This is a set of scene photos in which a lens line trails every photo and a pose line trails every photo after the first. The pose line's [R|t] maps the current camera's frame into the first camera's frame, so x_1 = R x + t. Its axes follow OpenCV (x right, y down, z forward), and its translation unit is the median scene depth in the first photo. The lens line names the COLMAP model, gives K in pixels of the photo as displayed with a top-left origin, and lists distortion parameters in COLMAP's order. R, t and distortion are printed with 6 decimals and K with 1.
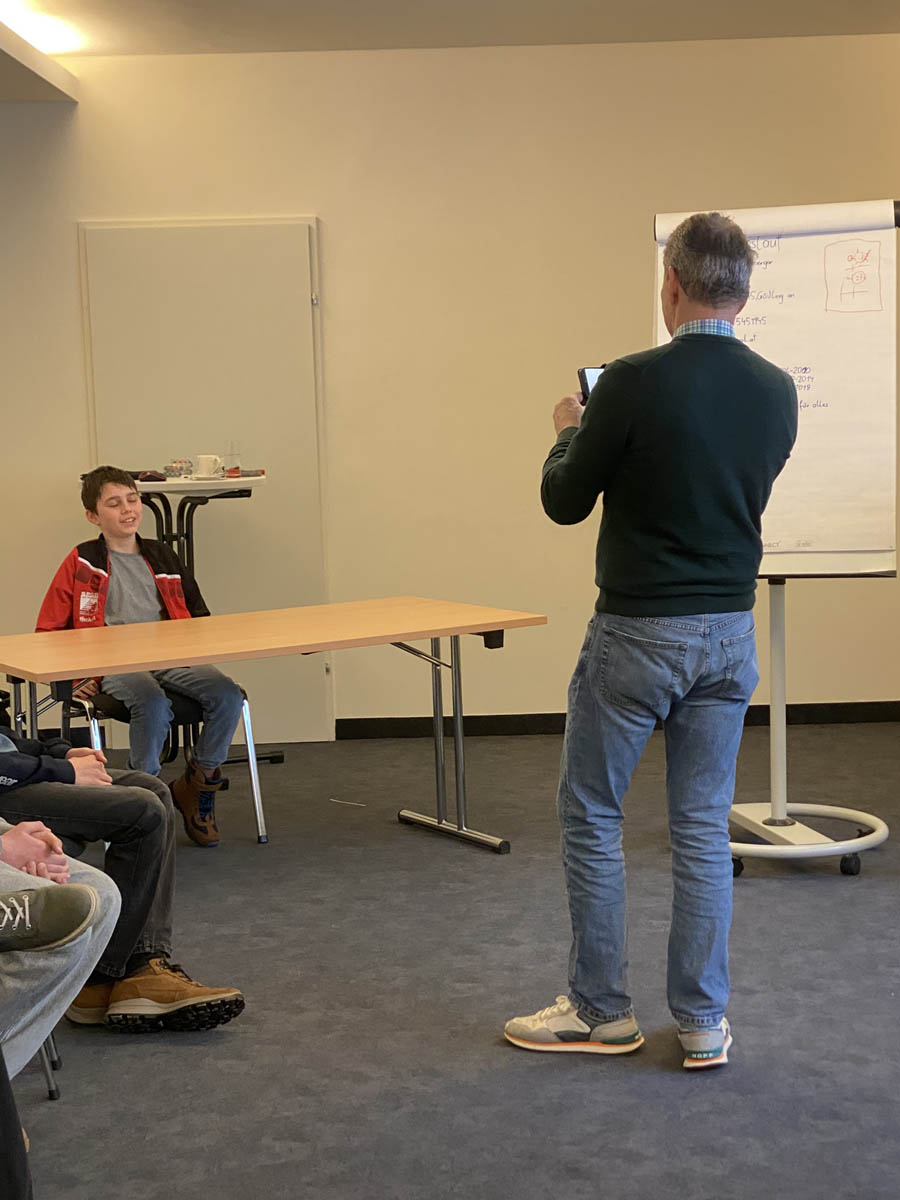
lens RADIAL K [[2190.2, 0, 475.5], [0, 2190.2, 594.5], [0, 0, 1]] dist [0.136324, 0.064692]
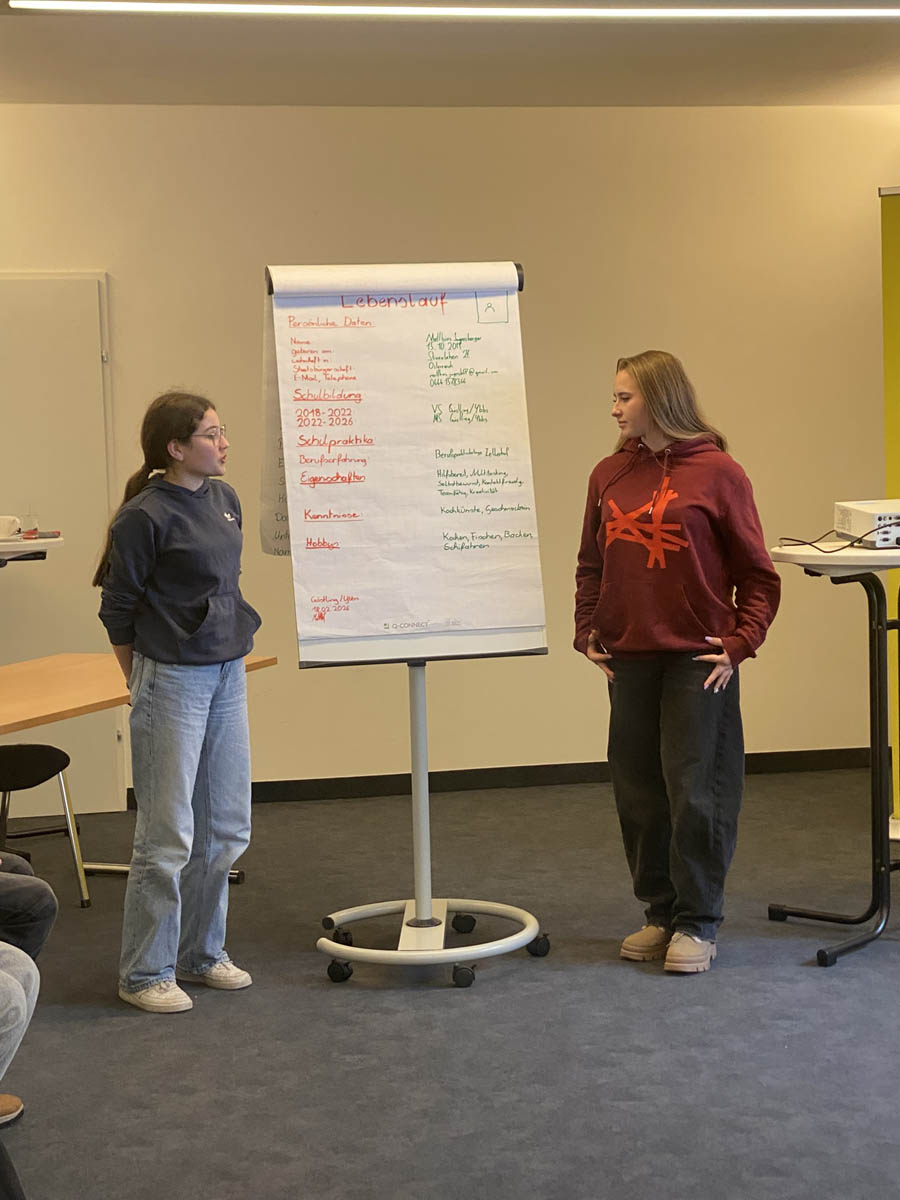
lens RADIAL K [[2190.2, 0, 475.5], [0, 2190.2, 594.5], [0, 0, 1]] dist [0.136324, 0.064692]
pose [[0.987775, -0.009264, 0.155611, -0.107650], [0.013873, 0.999496, -0.028555, 0.001971], [-0.155268, 0.030365, 0.987406, 0.024851]]
